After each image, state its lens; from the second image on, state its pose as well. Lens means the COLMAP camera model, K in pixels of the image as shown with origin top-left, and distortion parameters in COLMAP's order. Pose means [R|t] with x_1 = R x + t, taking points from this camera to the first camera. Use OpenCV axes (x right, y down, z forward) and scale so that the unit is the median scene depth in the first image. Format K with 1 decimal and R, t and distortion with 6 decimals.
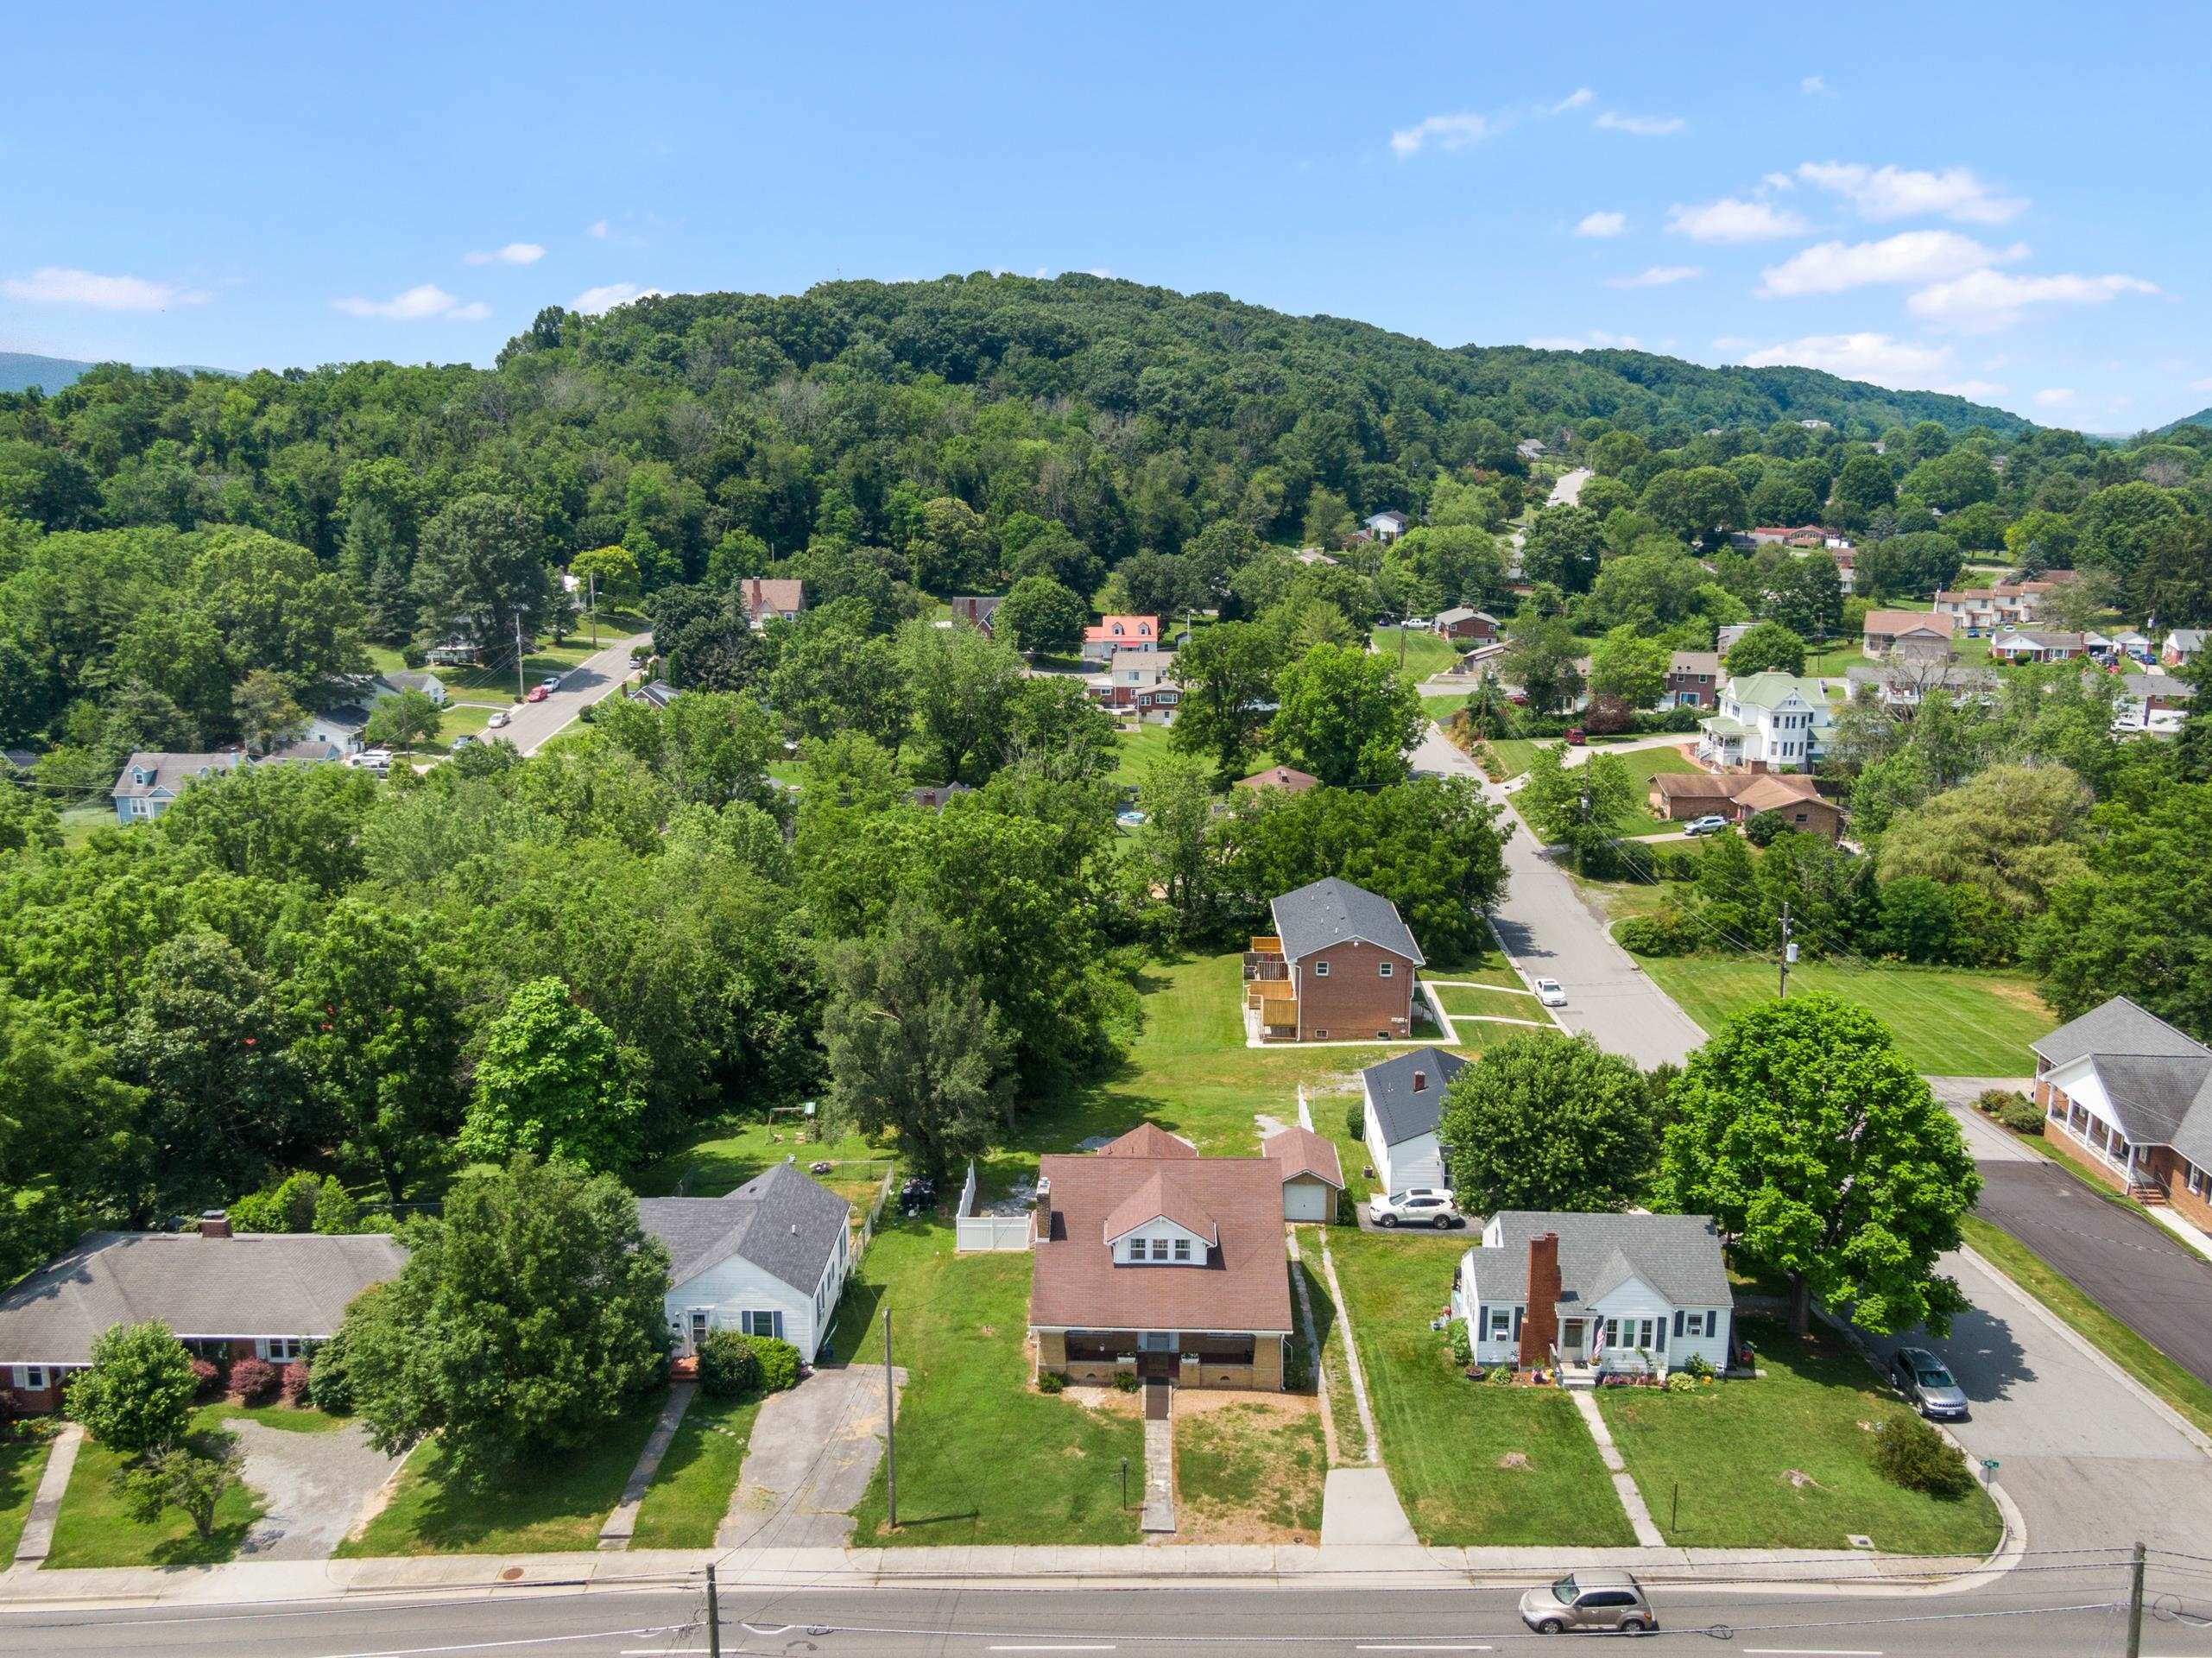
lens RADIAL K [[1815.1, 0, 1101.6], [0, 1815.1, 831.6], [0, 0, 1]] dist [0.029393, -0.006872]
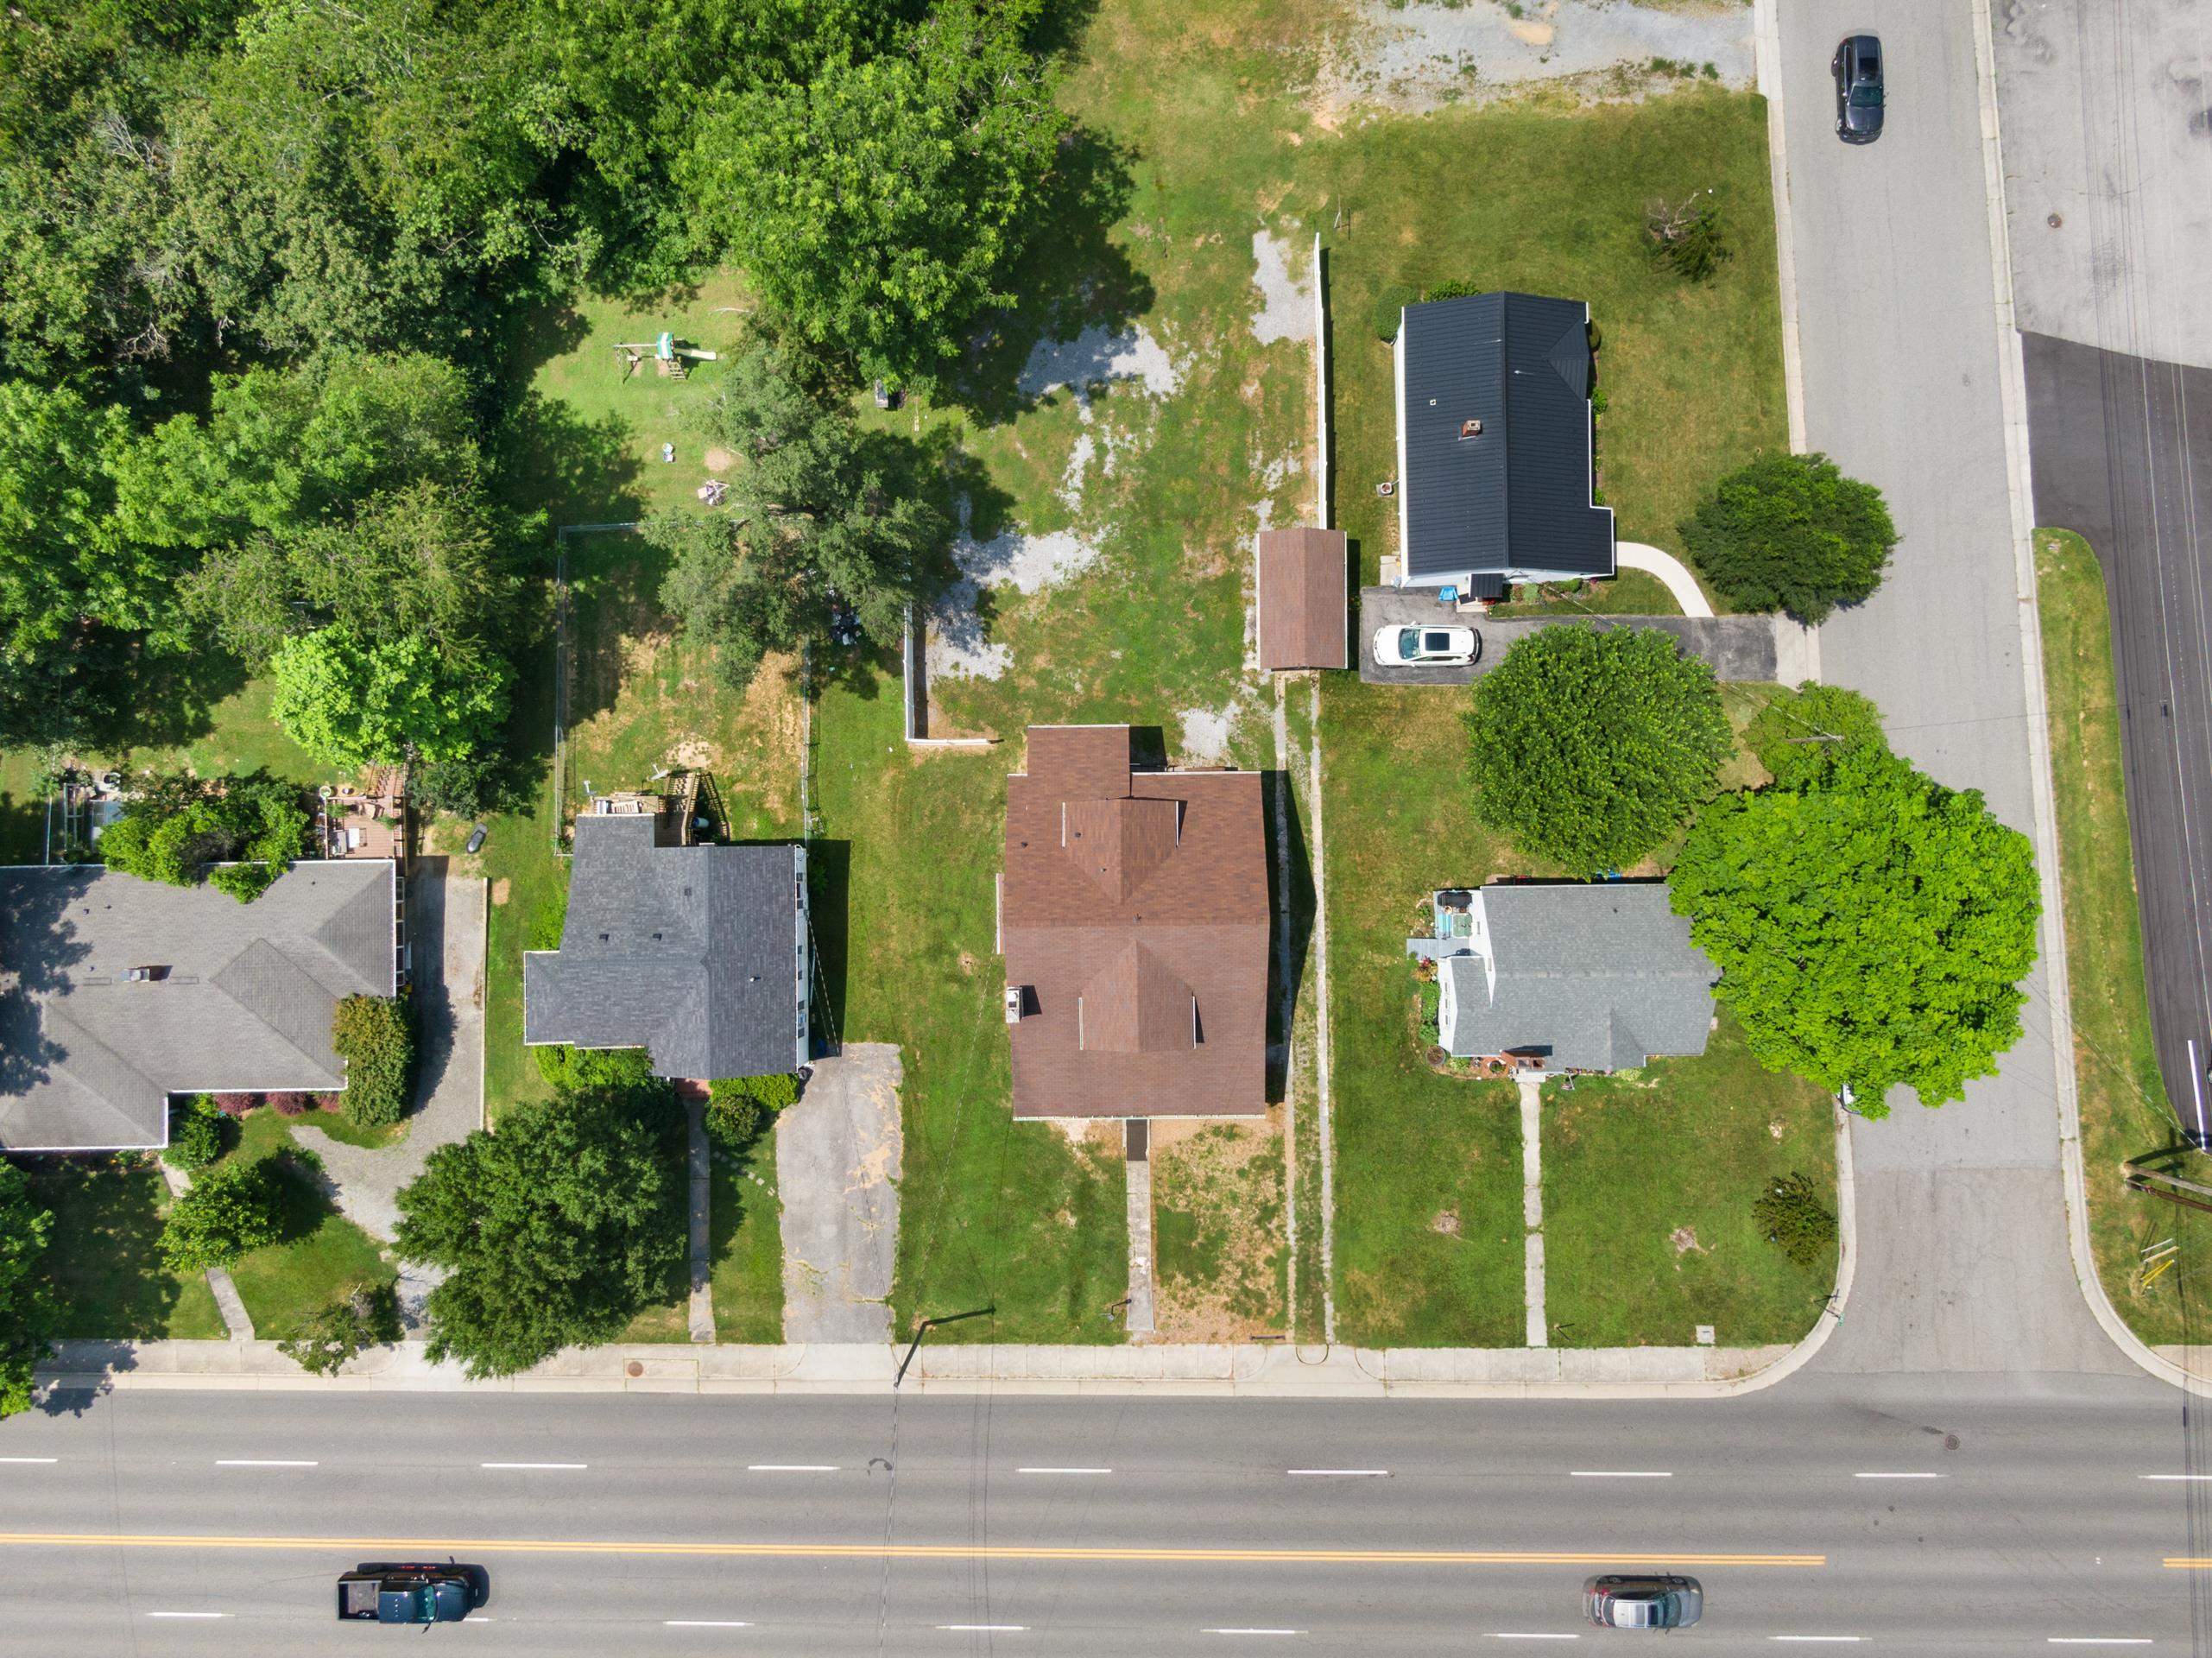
lens RADIAL K [[1592.0, 0, 1100.5], [0, 1592.0, 825.9], [0, 0, 1]] dist [0.055975, -0.084413]
pose [[0.998855, -0.044995, -0.016239, 0.025523], [0.026249, 0.231759, 0.972419, -0.520190], [-0.039990, -0.971732, 0.232674, 0.747554]]
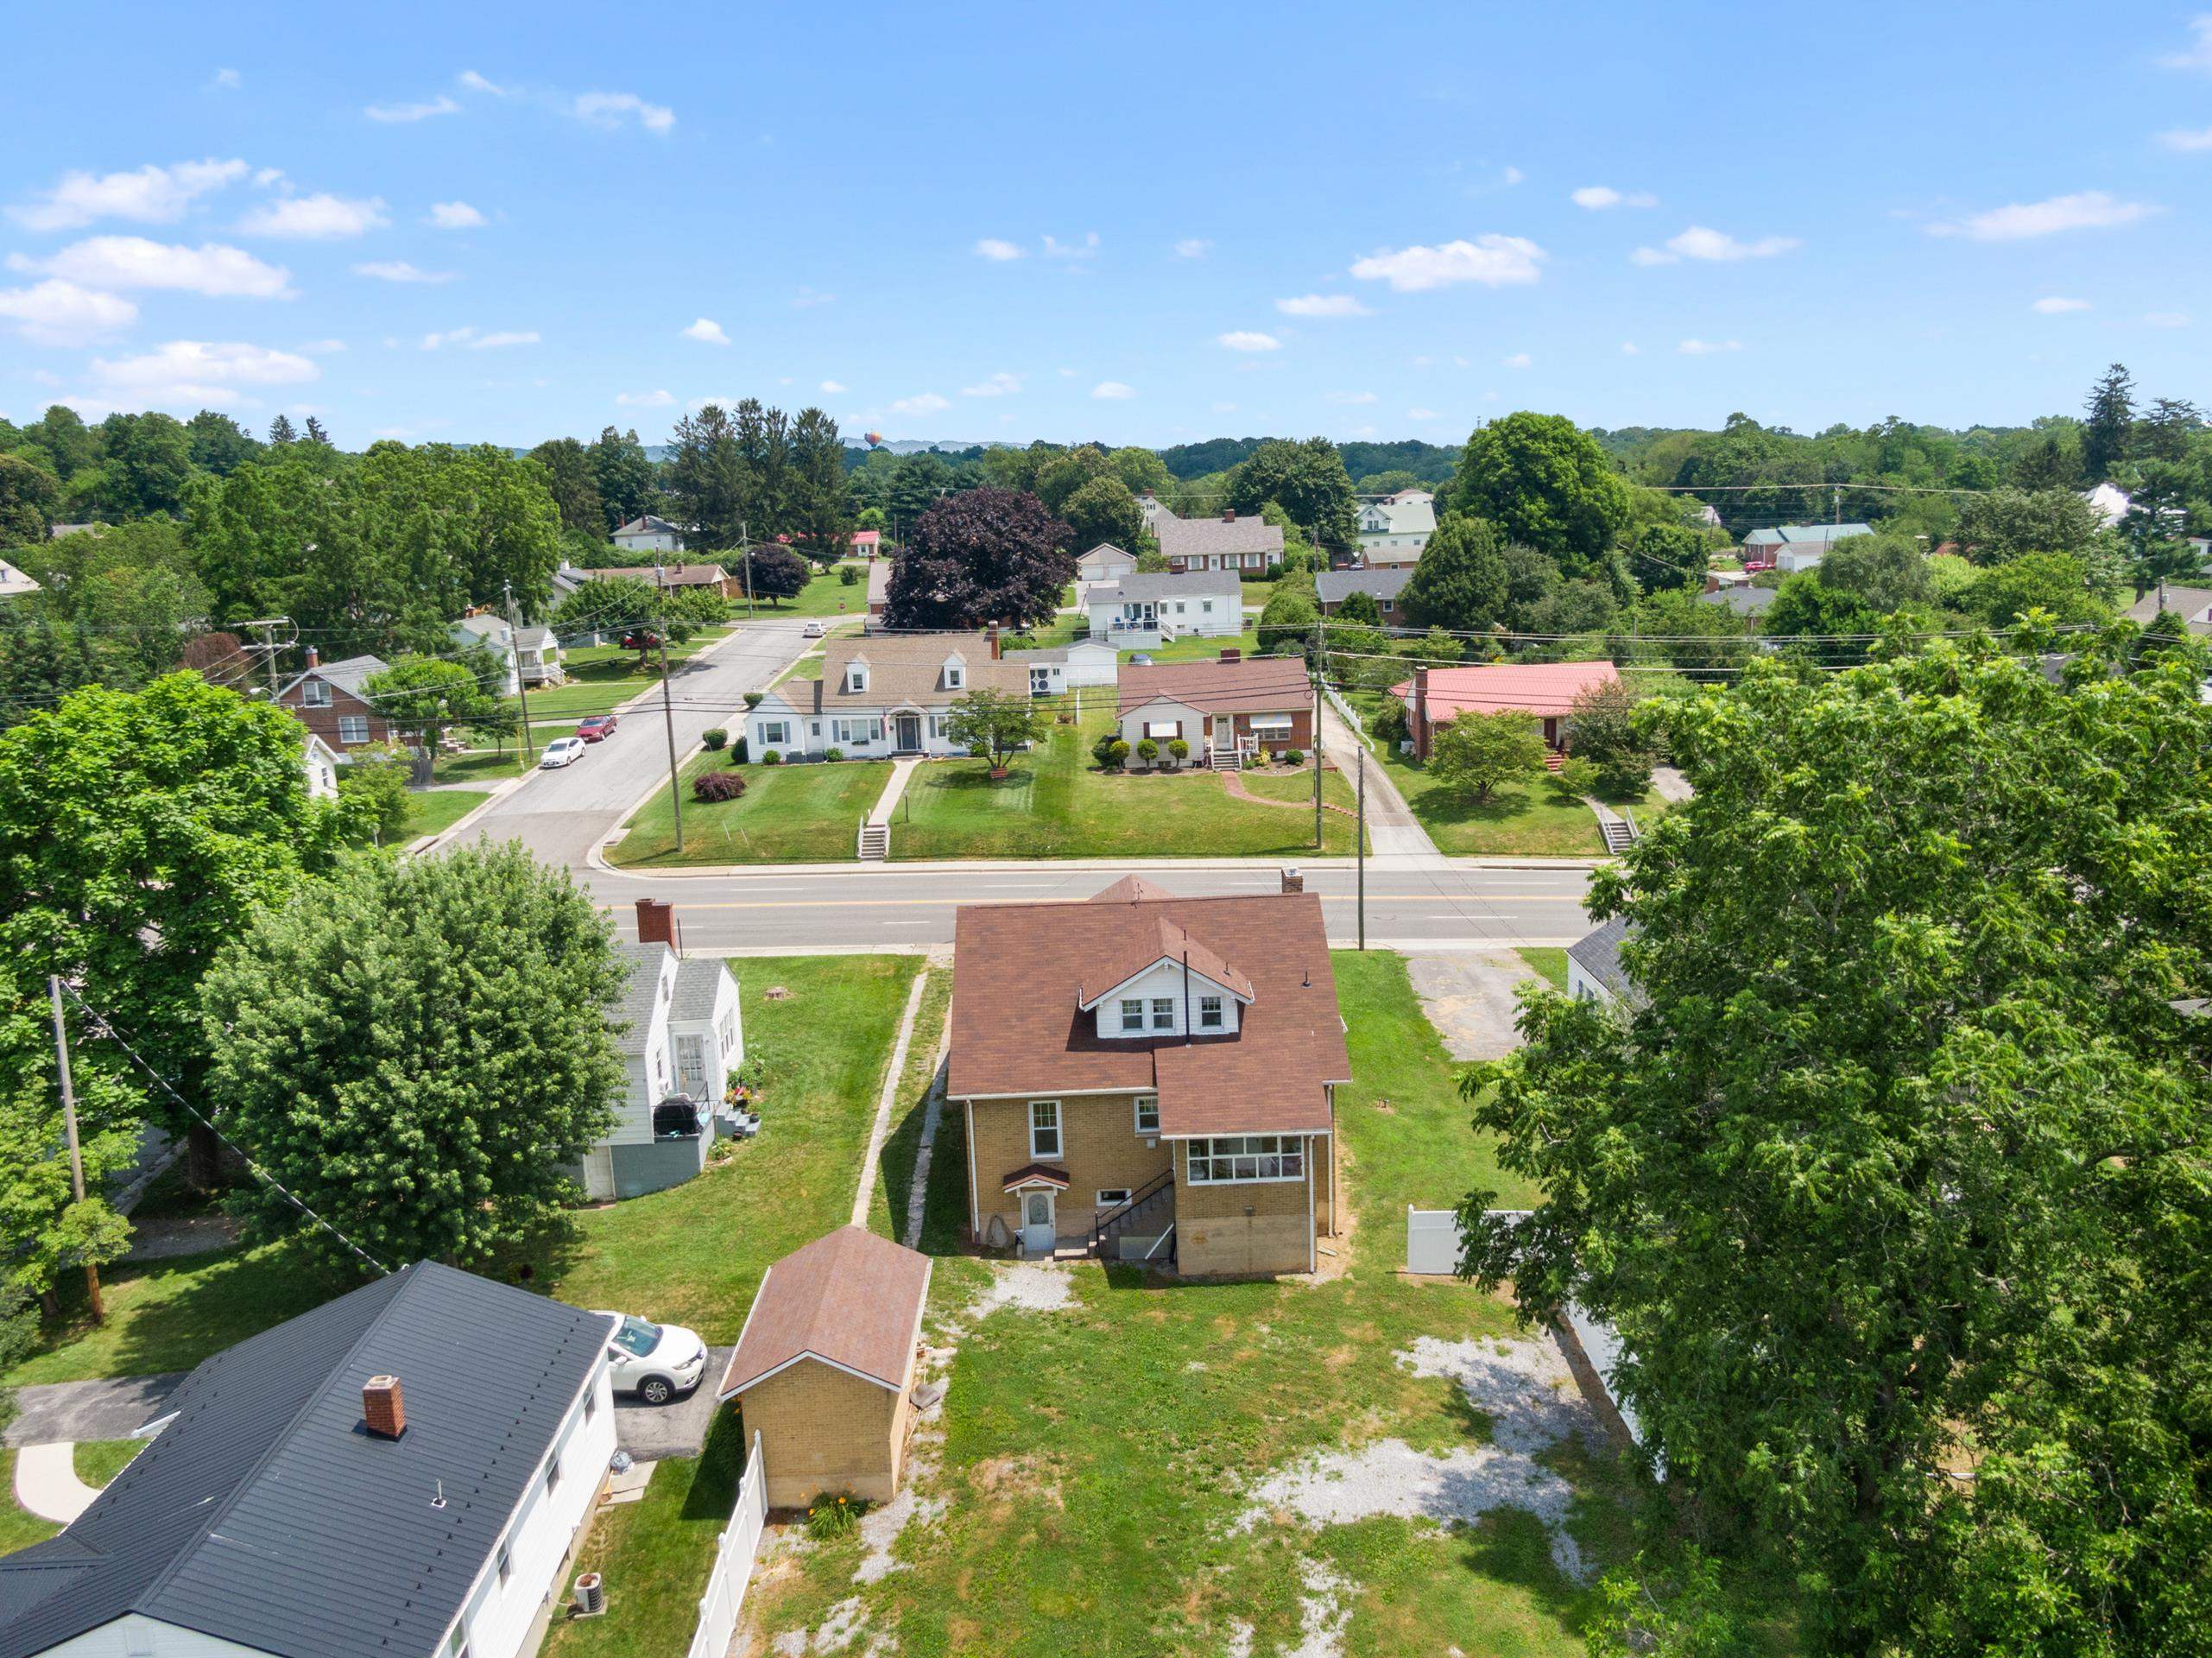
lens RADIAL K [[1724.5, 0, 1101.4], [0, 1724.5, 831.0], [0, 0, 1]] dist [0.028826, -0.002610]
pose [[-0.998406, 0.042837, -0.036749, 0.058757], [0.024482, 0.915364, 0.401882, -0.084481], [0.050854, 0.400341, -0.914954, 1.354503]]
